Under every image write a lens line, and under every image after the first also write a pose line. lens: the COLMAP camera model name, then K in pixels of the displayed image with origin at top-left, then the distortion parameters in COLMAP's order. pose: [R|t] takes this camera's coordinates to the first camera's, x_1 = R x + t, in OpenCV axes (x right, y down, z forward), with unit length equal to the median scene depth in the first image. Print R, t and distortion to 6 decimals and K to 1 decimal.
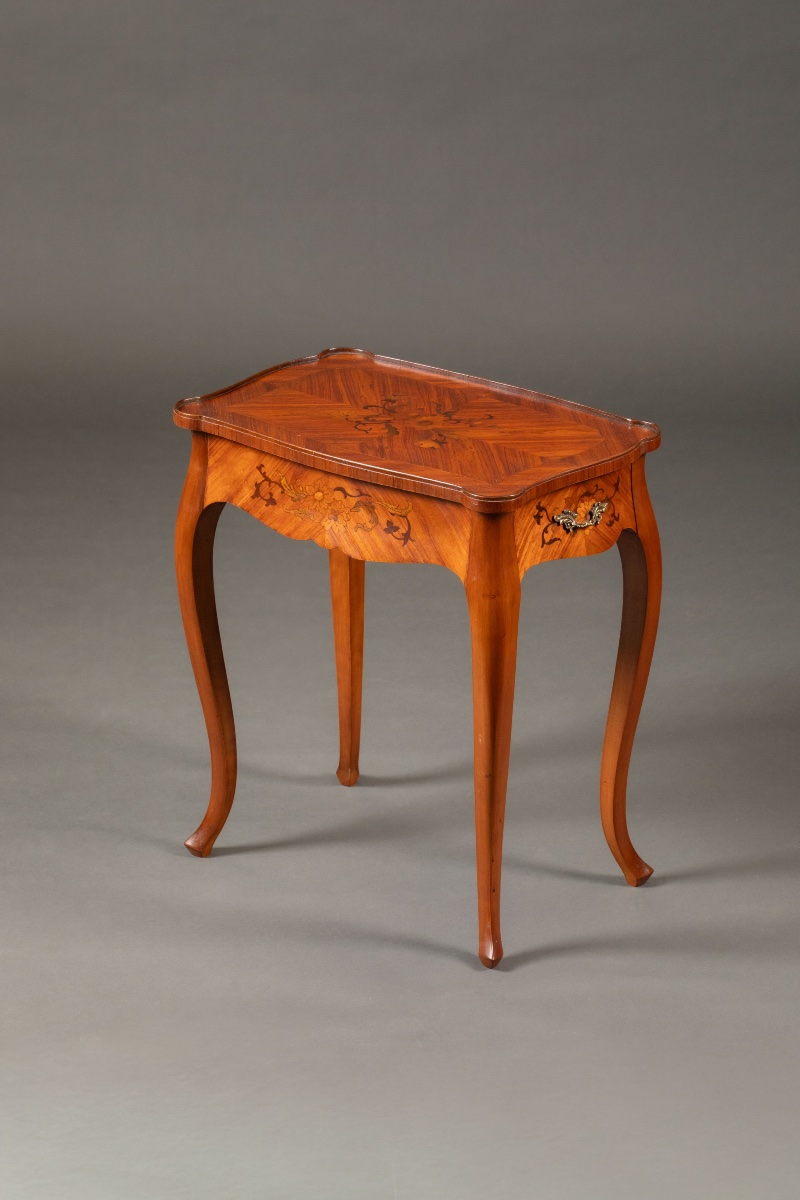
lens RADIAL K [[4124.9, 0, 399.8], [0, 4124.9, 600.0], [0, 0, 1]] dist [-0.082712, 0.000000]
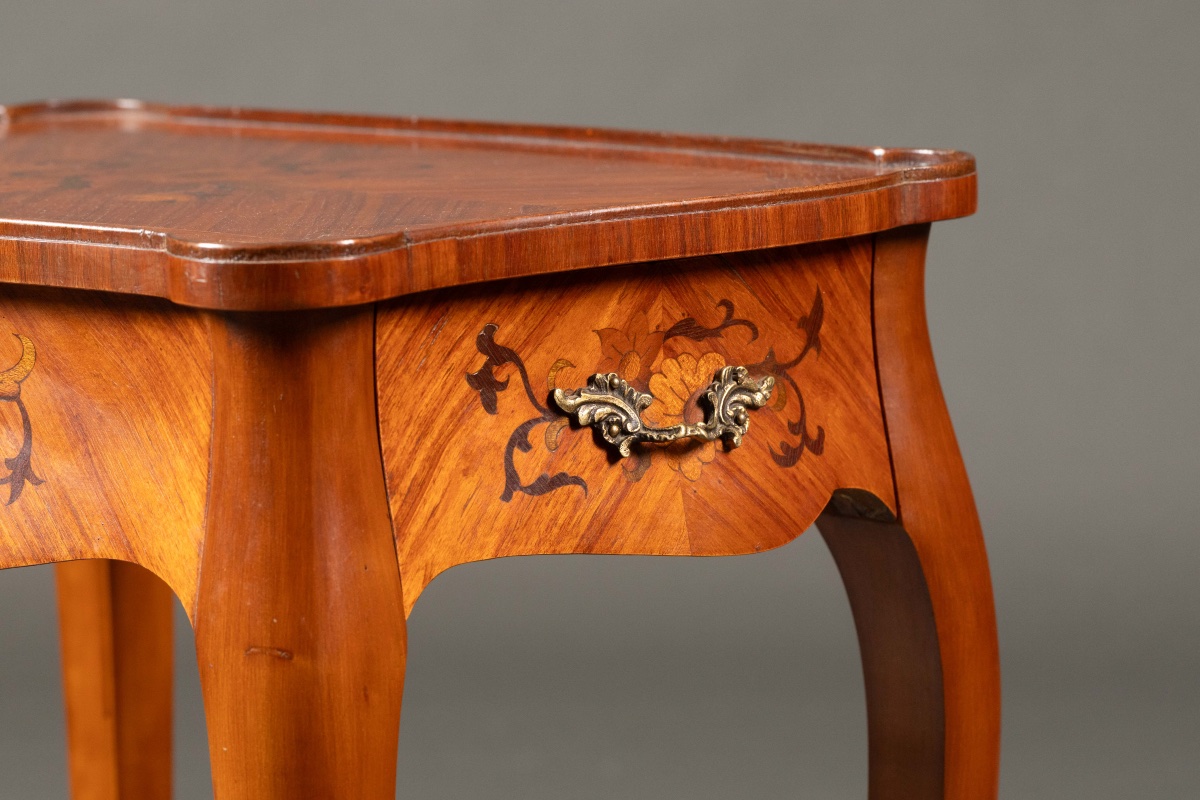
lens RADIAL K [[4124.9, 0, 598.4], [0, 4124.9, 397.6], [0, 0, 1]] dist [-0.082712, 0.000000]
pose [[0.993978, -0.012023, -0.108923, 0.069442], [-0.012440, 0.975157, -0.221163, 0.039857], [0.108876, 0.221187, 0.969135, 0.734376]]
